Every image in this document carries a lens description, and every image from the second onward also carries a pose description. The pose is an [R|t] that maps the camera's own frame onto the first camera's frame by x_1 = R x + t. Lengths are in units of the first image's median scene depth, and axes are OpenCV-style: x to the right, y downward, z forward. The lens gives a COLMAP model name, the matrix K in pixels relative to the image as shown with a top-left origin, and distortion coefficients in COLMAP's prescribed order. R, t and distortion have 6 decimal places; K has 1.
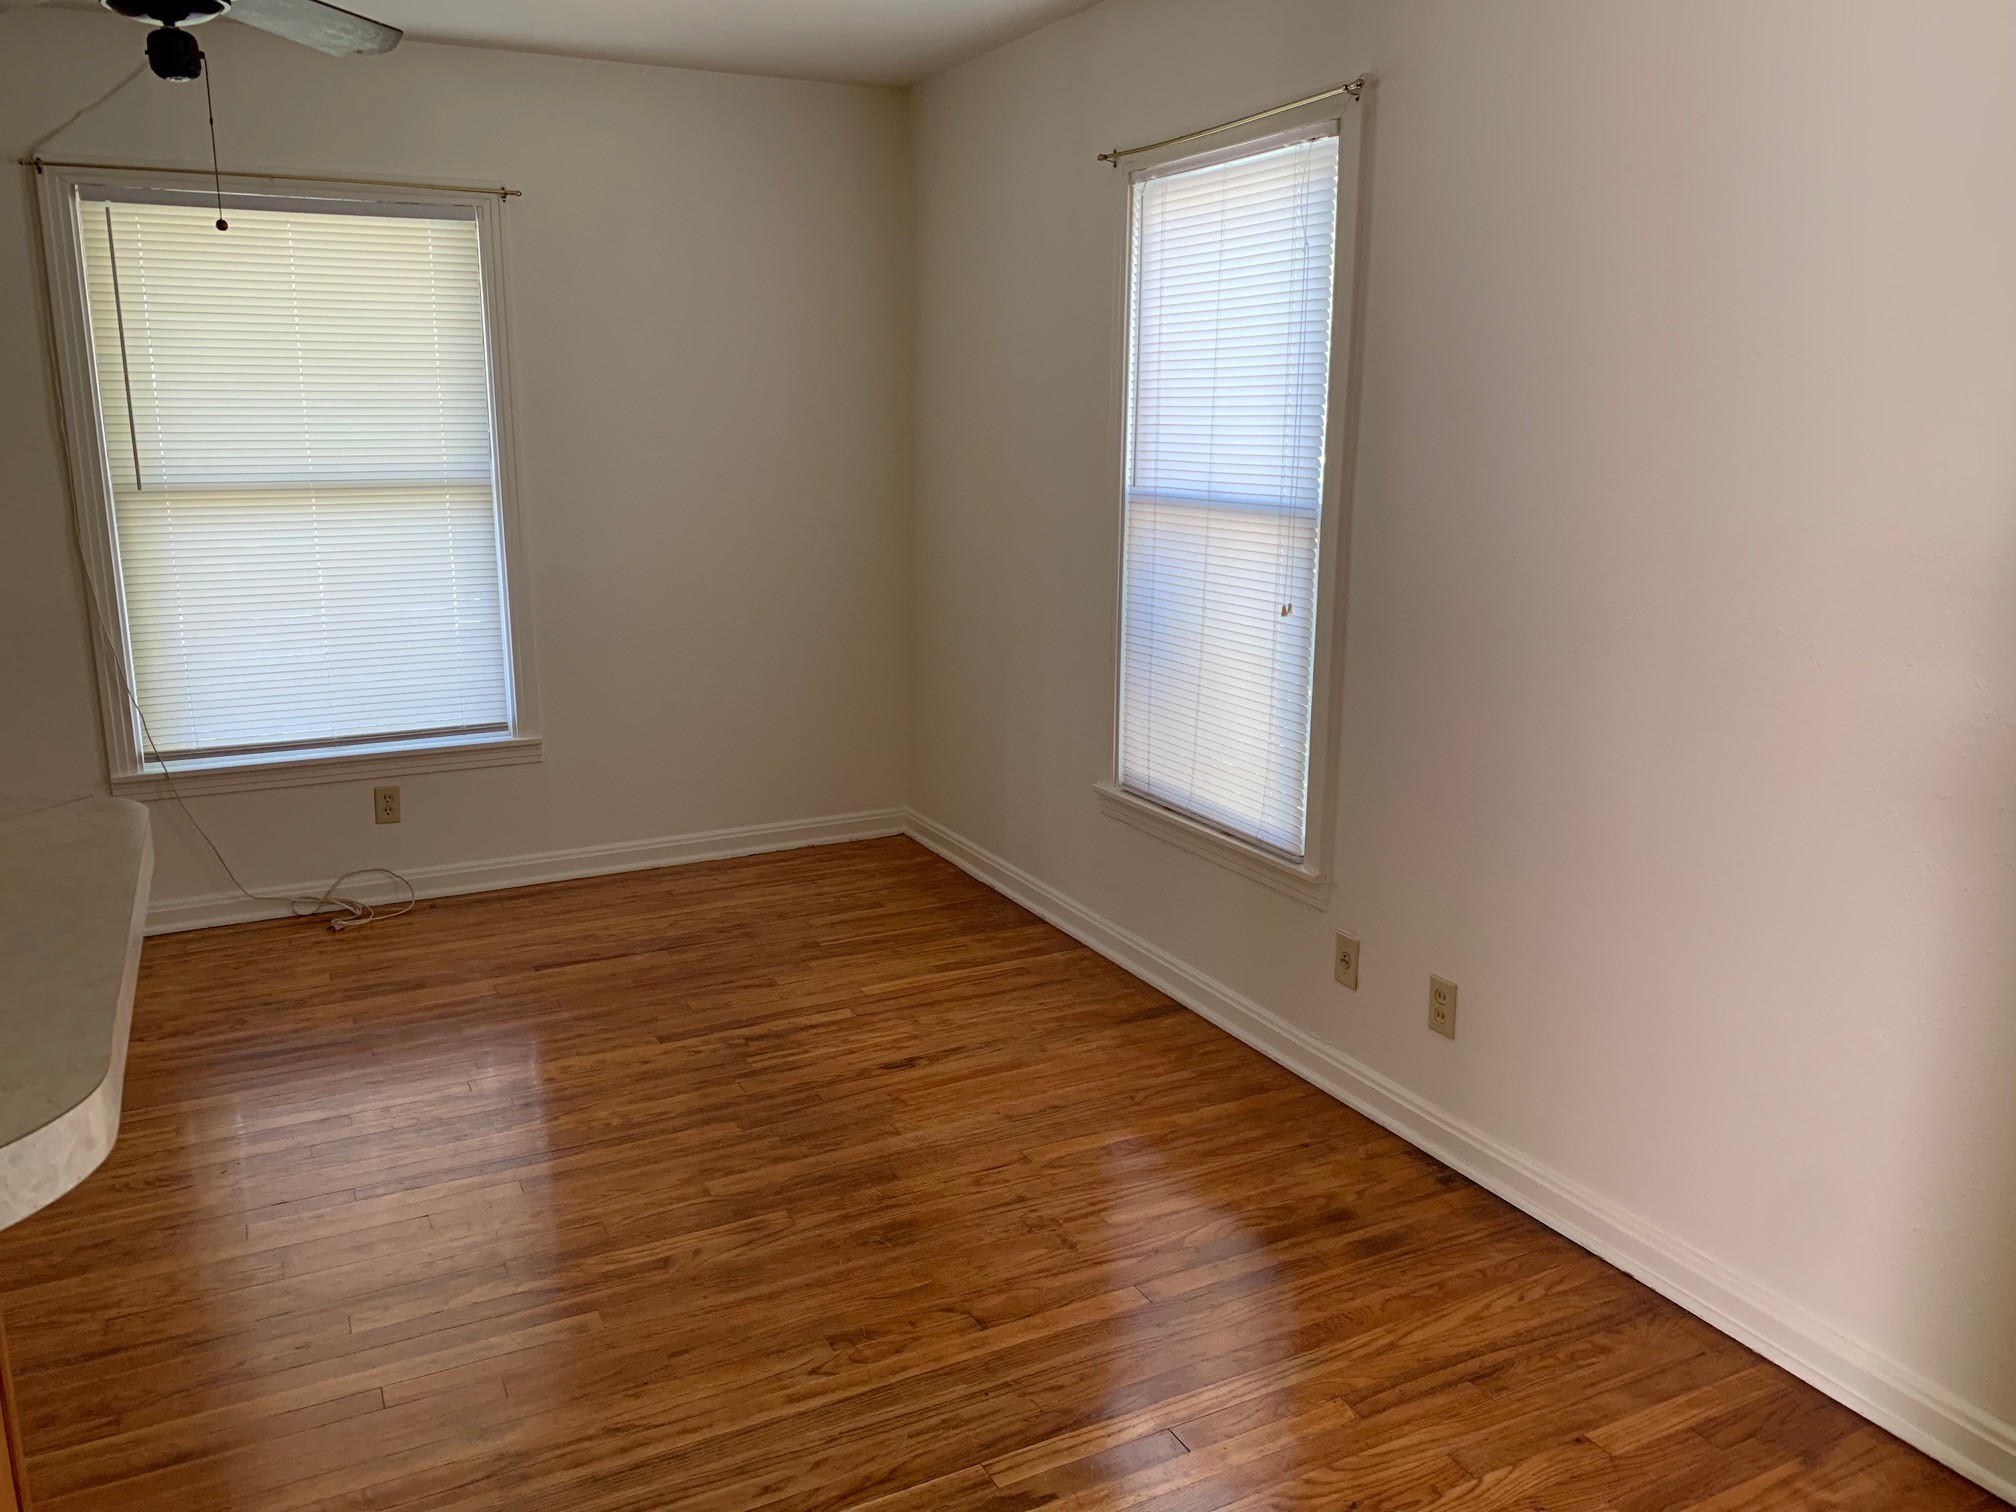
lens RADIAL K [[1524.2, 0, 1006.2], [0, 1524.2, 745.9], [0, 0, 1]] dist [0.047612, -0.078642]
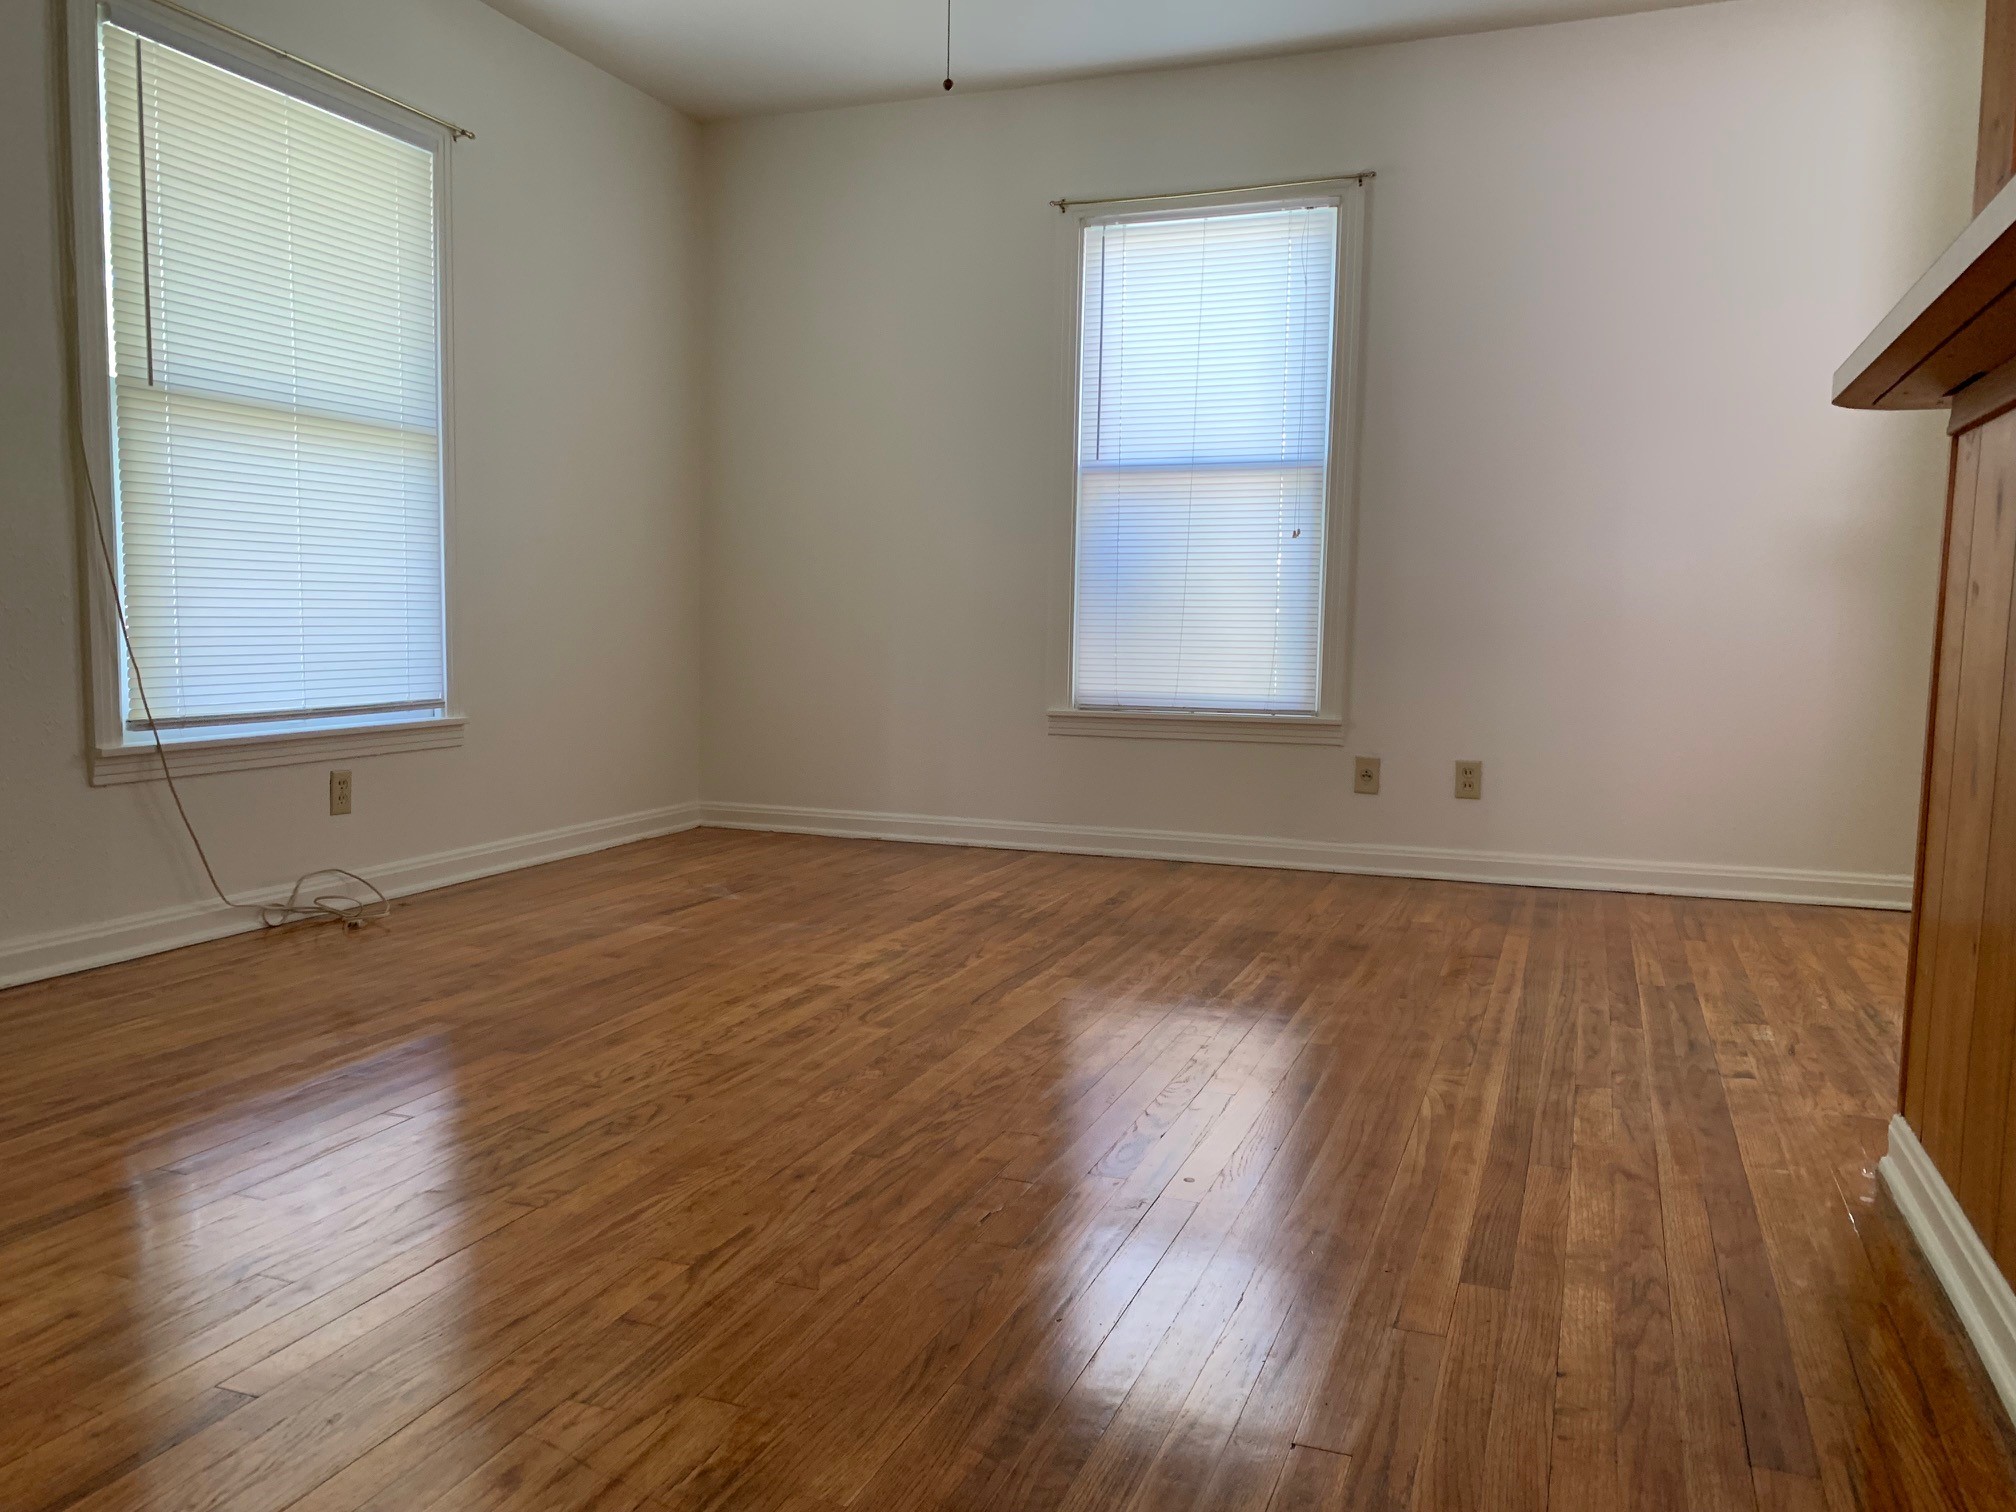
lens RADIAL K [[1524.2, 0, 999.3], [0, 1524.2, 762.5], [0, 0, 1]] dist [0.047612, -0.078642]
pose [[0.744297, -0.056882, 0.665422, -0.786161], [0.131325, 0.989379, -0.062318, 0.139011], [-0.654810, 0.133770, 0.743862, 0.133832]]
